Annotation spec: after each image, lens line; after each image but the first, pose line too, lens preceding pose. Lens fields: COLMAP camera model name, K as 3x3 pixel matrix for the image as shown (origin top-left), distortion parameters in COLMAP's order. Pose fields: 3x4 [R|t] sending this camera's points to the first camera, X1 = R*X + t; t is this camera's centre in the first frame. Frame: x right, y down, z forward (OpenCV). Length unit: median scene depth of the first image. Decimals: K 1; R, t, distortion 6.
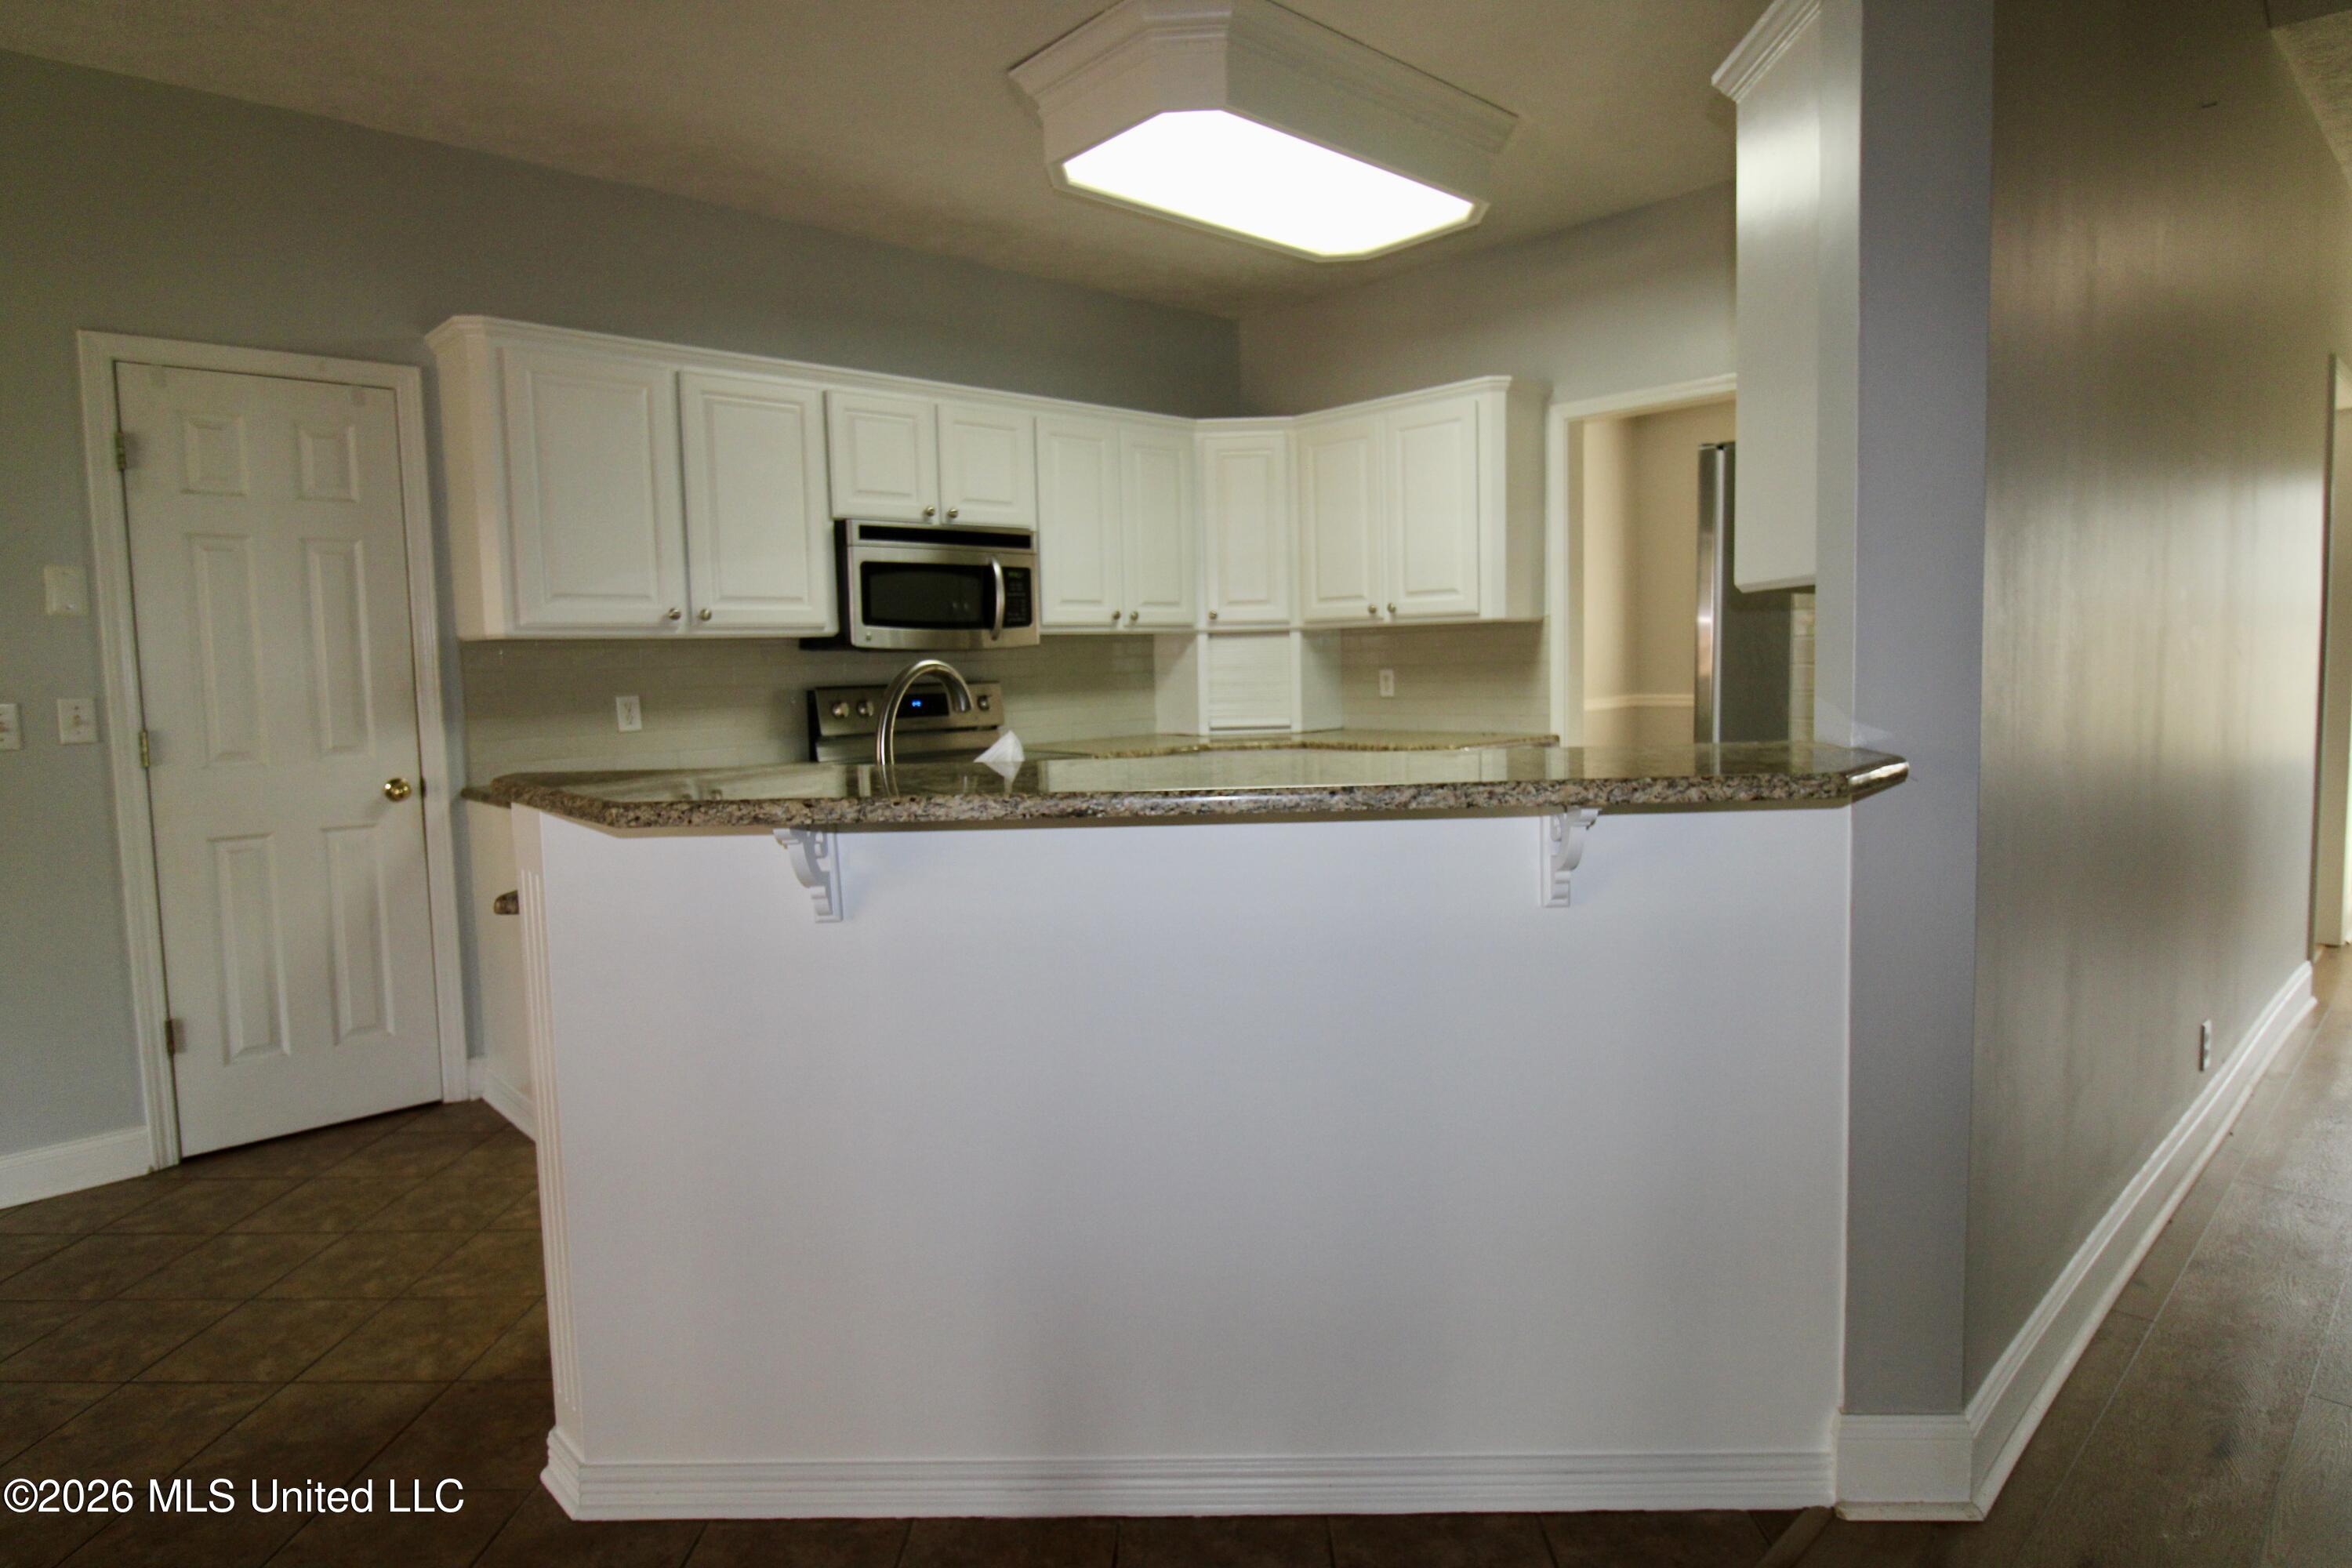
lens RADIAL K [[1282.5, 0, 1165.0], [0, 1282.5, 769.5], [0, 0, 1]] dist [0.004300, -0.000579]
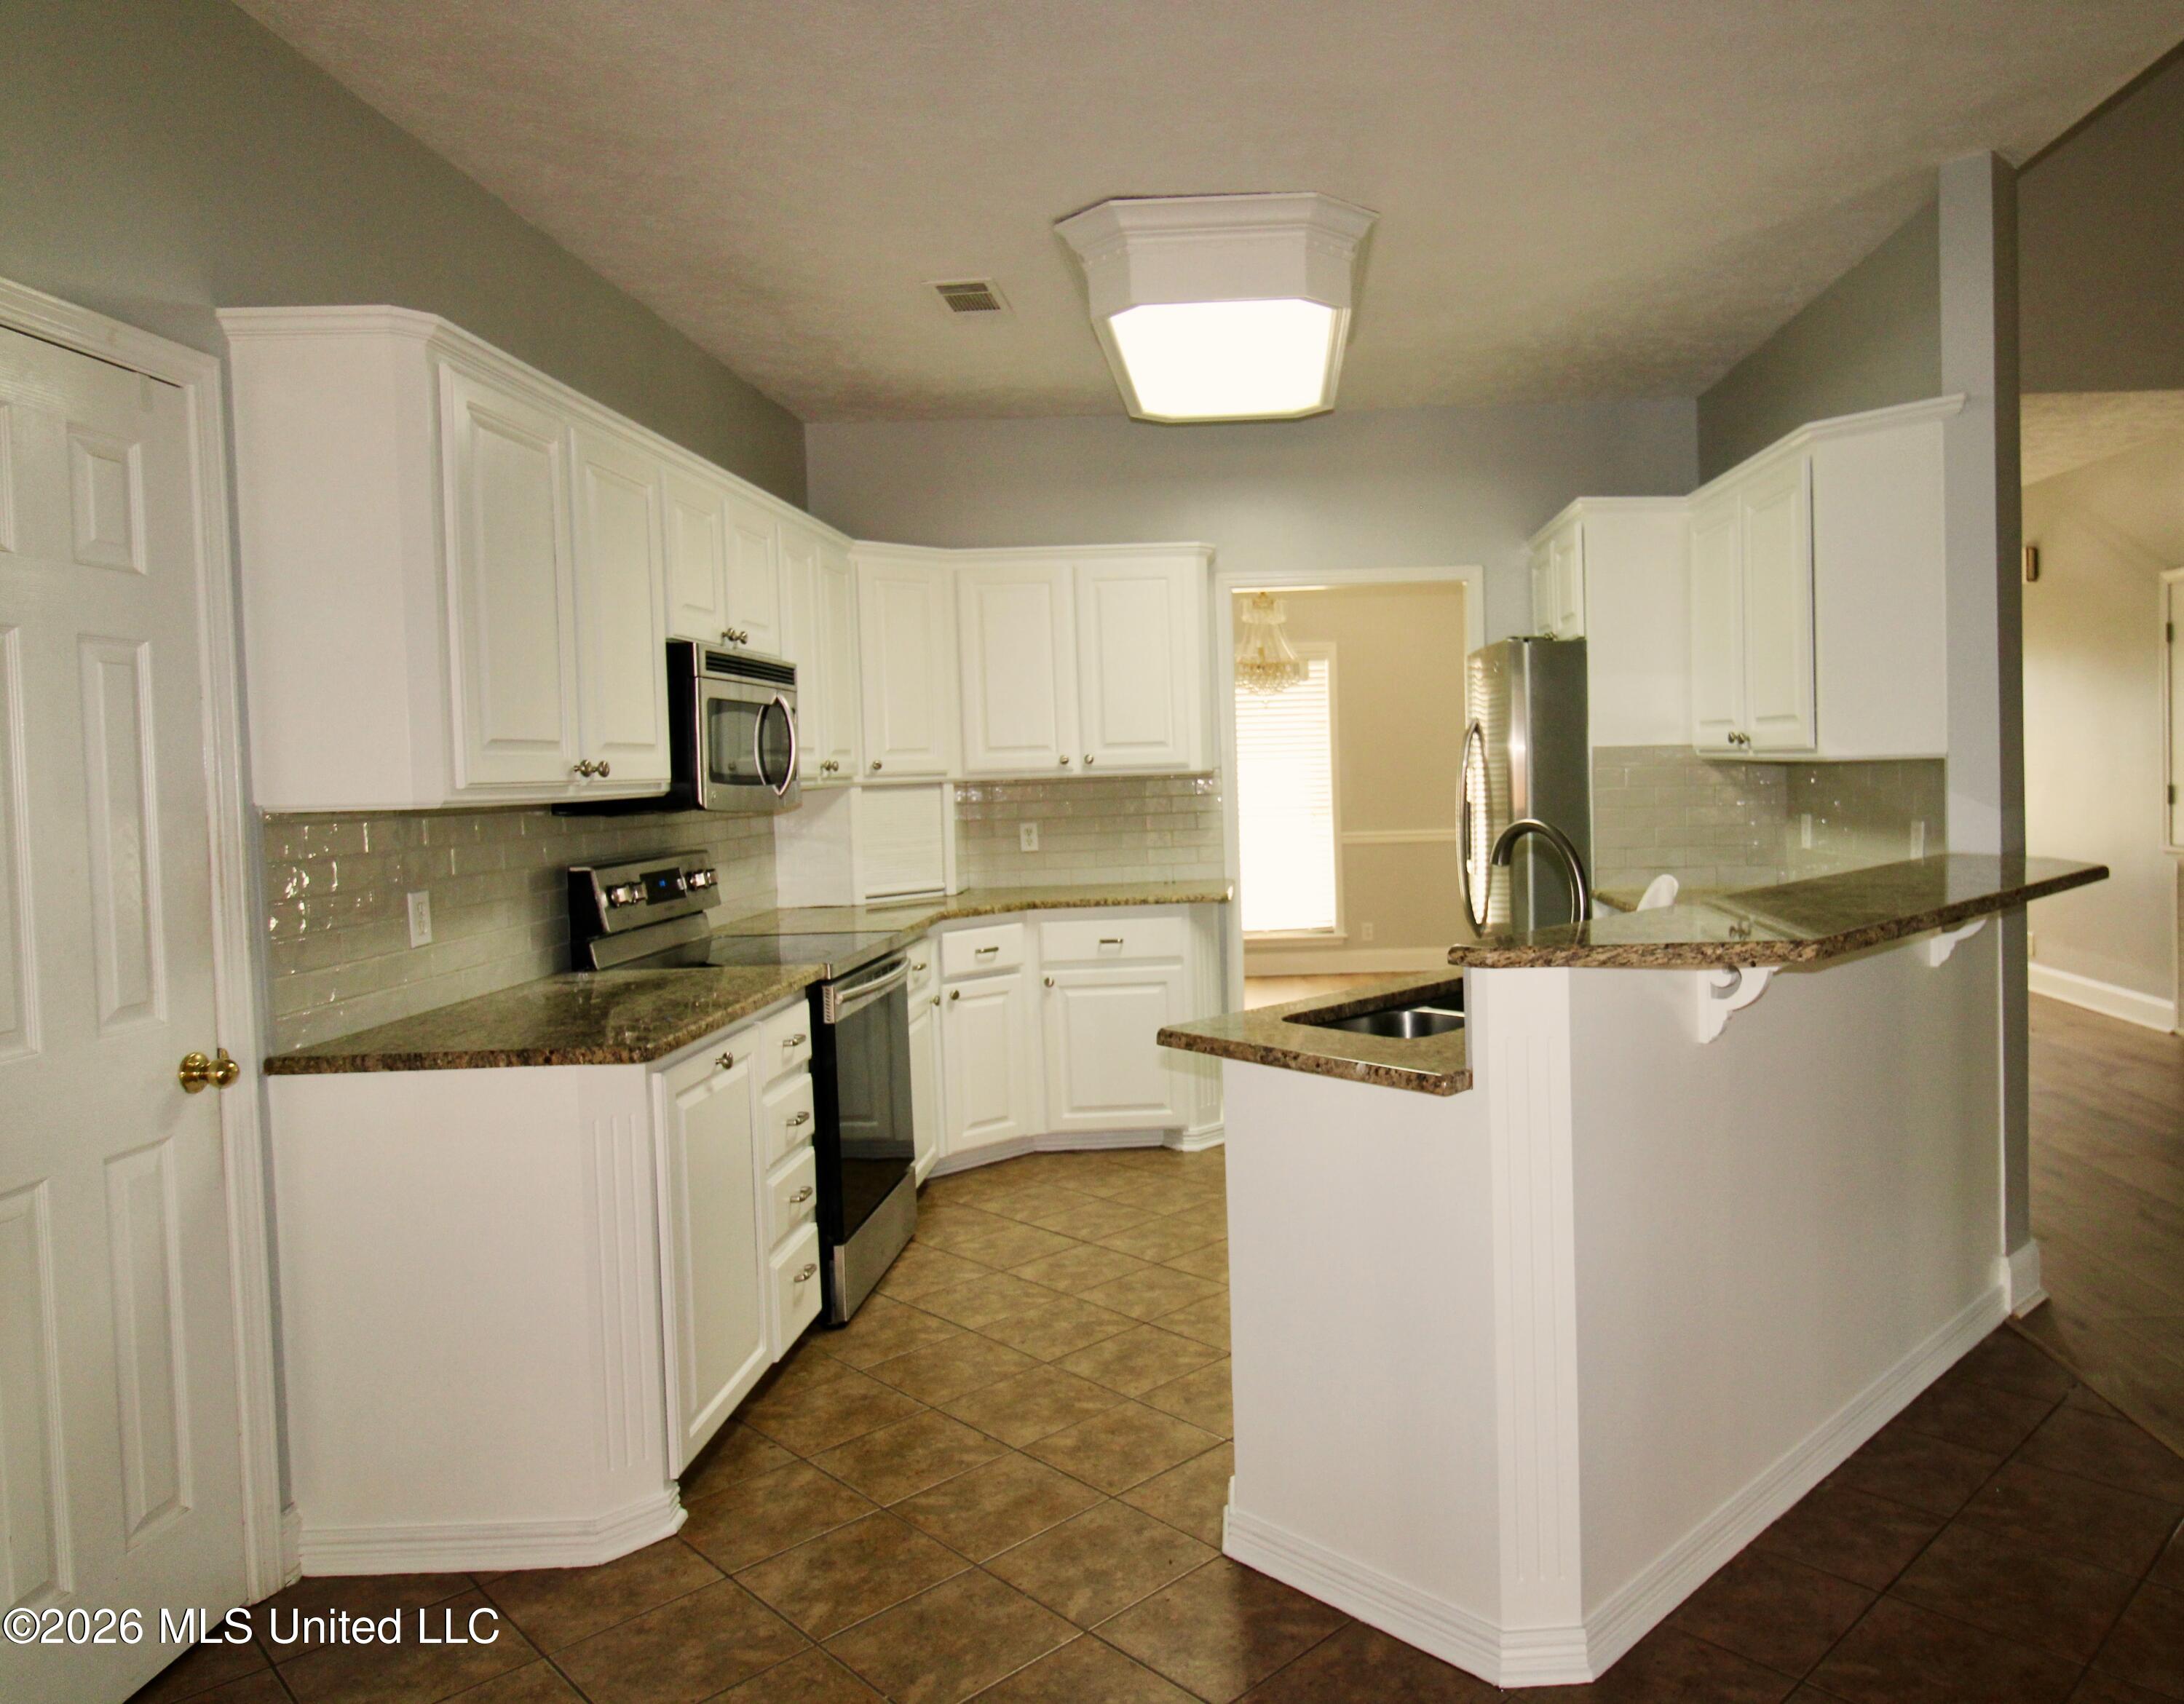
lens RADIAL K [[1494.7, 0, 1279.5], [0, 1494.7, 836.4], [0, 0, 1]] dist [0.002876, -0.002067]
pose [[0.666630, -0.033750, 0.744624, -0.647693], [0.082681, 0.996158, -0.028870, -0.025439], [-0.740789, 0.080812, 0.666859, 0.155206]]
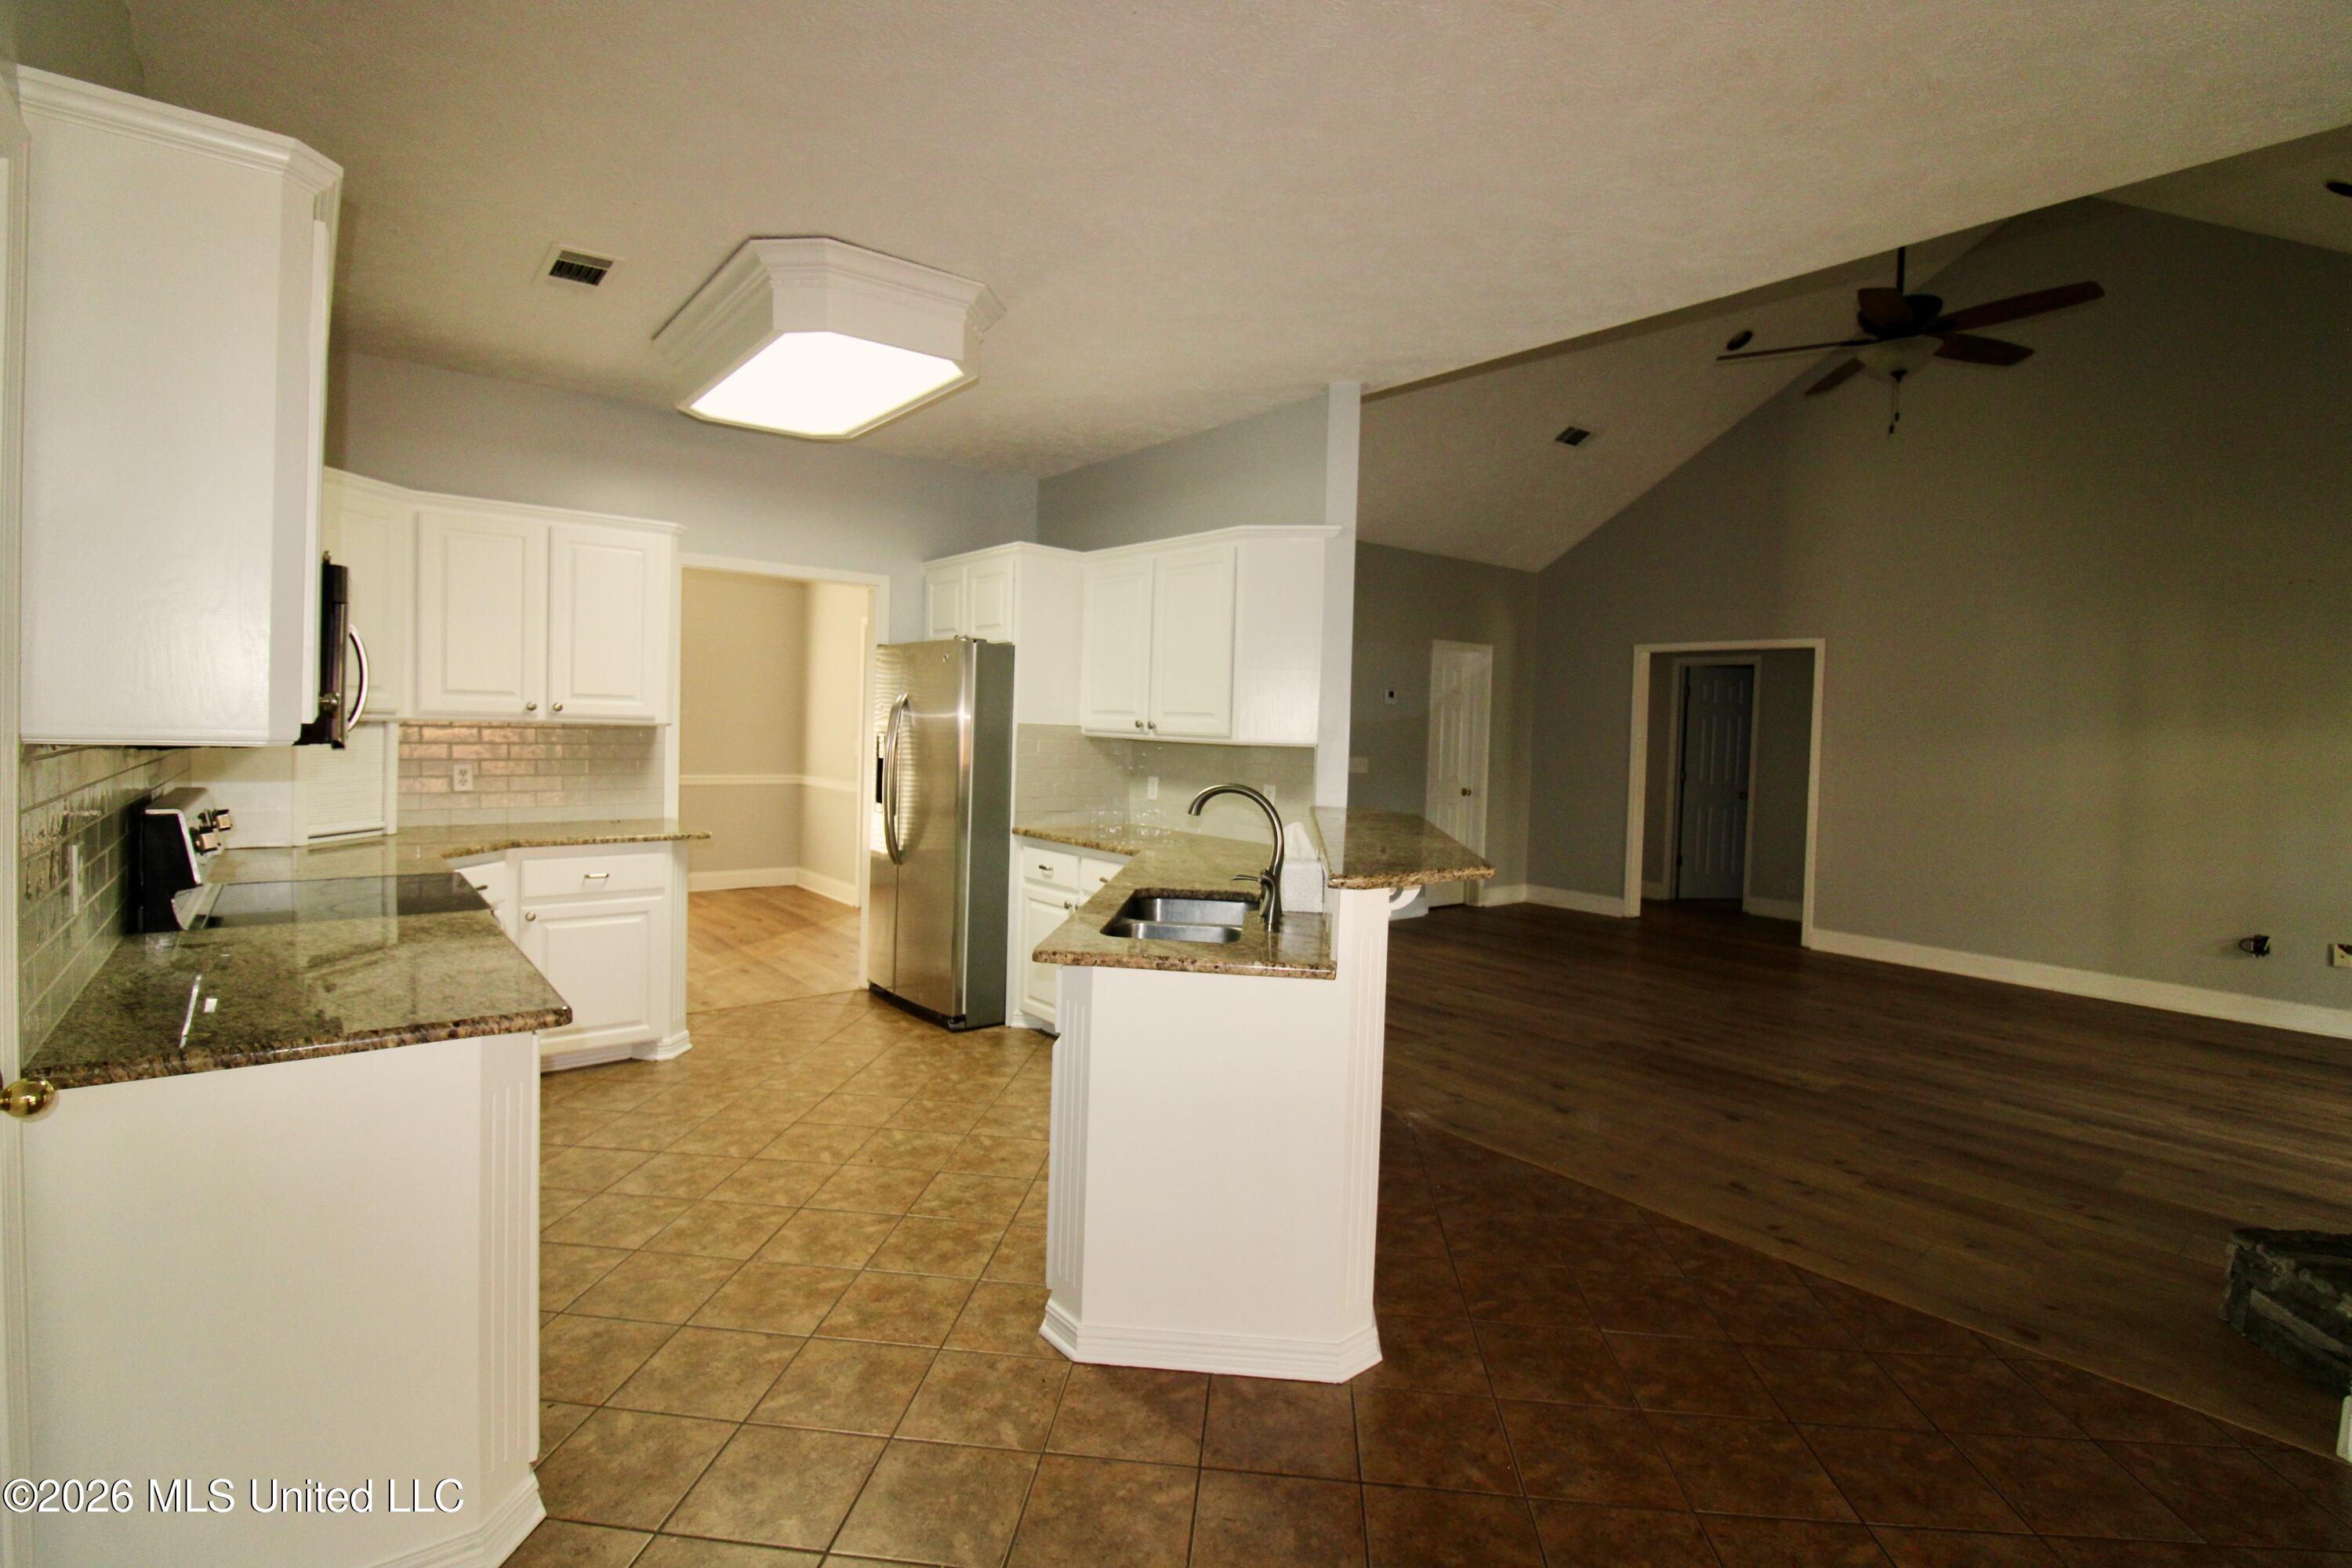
lens RADIAL K [[1100.7, 0, 1179.1], [0, 1100.7, 769.9], [0, 0, 1]] dist [-0.015829, -0.002213]
pose [[0.063125, -0.015443, 0.997886, -0.772534], [0.060912, 0.998076, 0.011592, -0.060766], [-0.996145, 0.060052, 0.063944, 0.492319]]
